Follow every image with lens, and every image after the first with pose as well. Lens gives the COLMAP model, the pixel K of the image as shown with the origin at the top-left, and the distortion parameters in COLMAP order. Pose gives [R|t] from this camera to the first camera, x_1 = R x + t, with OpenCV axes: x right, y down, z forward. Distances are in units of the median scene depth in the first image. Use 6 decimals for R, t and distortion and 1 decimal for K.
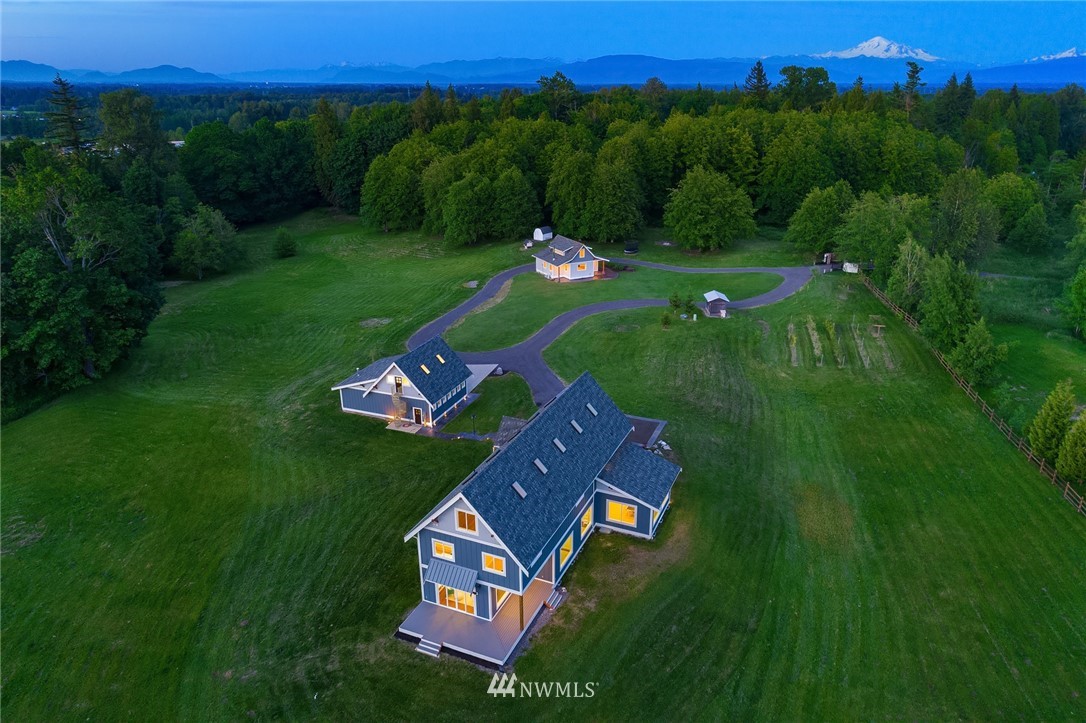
lens RADIAL K [[738.5, 0, 543.0], [0, 738.5, 361.5], [0, 0, 1]] dist [0.000560, -0.001626]
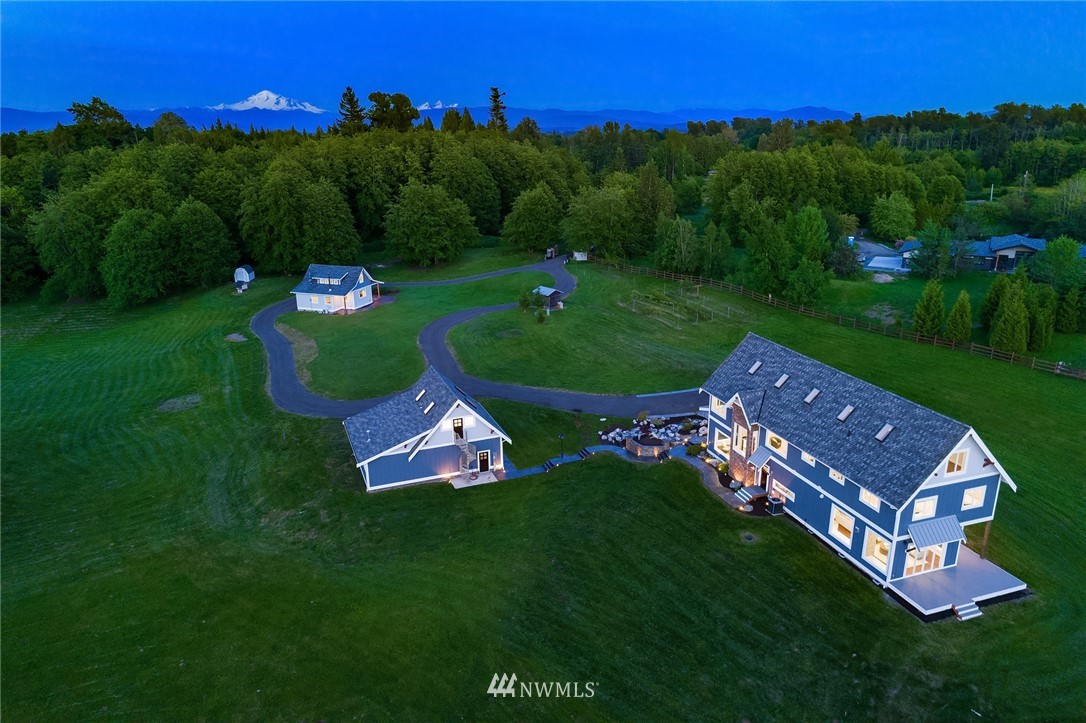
lens RADIAL K [[738.5, 0, 543.0], [0, 738.5, 361.5], [0, 0, 1]] dist [0.000560, -0.001626]
pose [[0.742384, -0.212752, 0.635298, -0.440408], [0.251884, 0.967305, 0.029596, -0.026985], [-0.620823, 0.138050, 0.771700, 0.246269]]
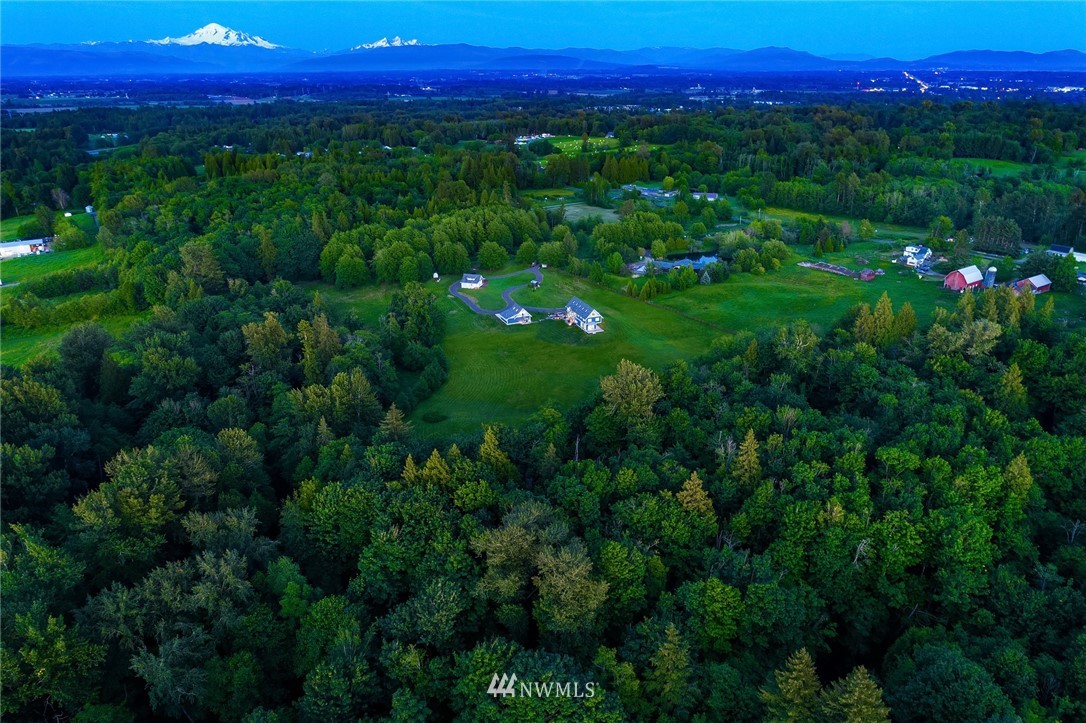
lens RADIAL K [[751.4, 0, 510.7], [0, 751.4, 357.1], [0, 0, 1]] dist [0.002081, 0.001152]
pose [[0.736443, -0.263208, 0.623196, -2.224421], [0.260221, 0.960544, 0.098179, -0.128044], [-0.624449, 0.089865, 0.775879, -1.709527]]
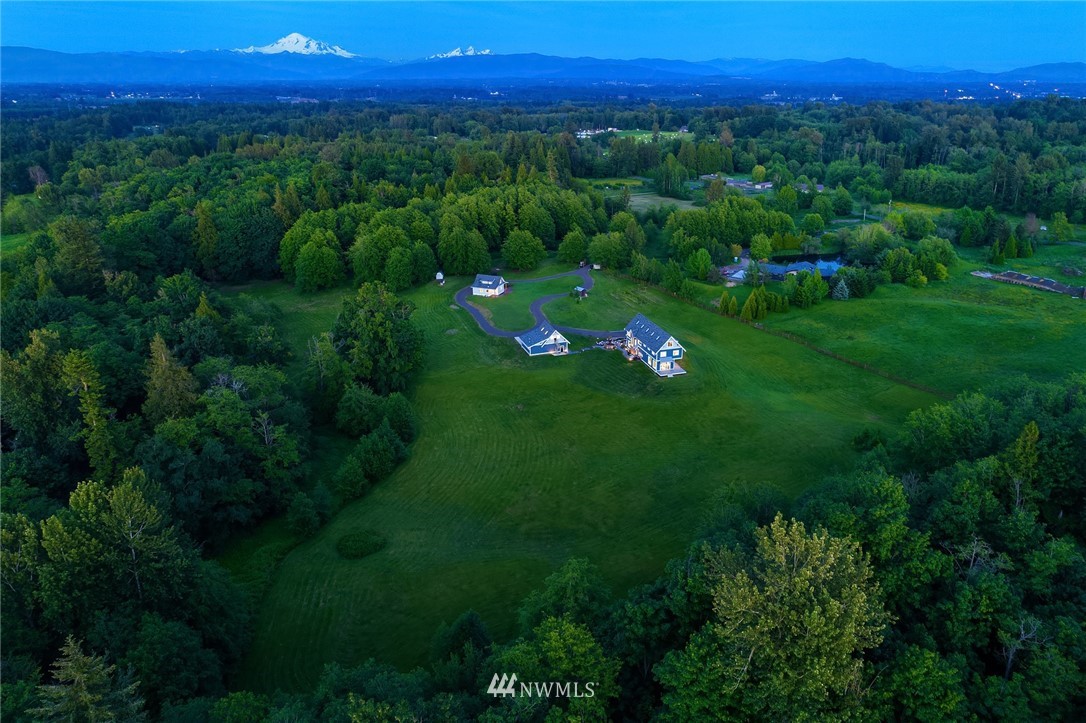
lens RADIAL K [[738.5, 0, 543.0], [0, 738.5, 361.5], [0, 0, 1]] dist [0.000560, -0.001626]
pose [[0.769175, -0.237672, 0.593196, -1.351799], [0.234078, 0.968536, 0.084536, -0.092959], [-0.594623, 0.073831, 0.800607, -0.828093]]
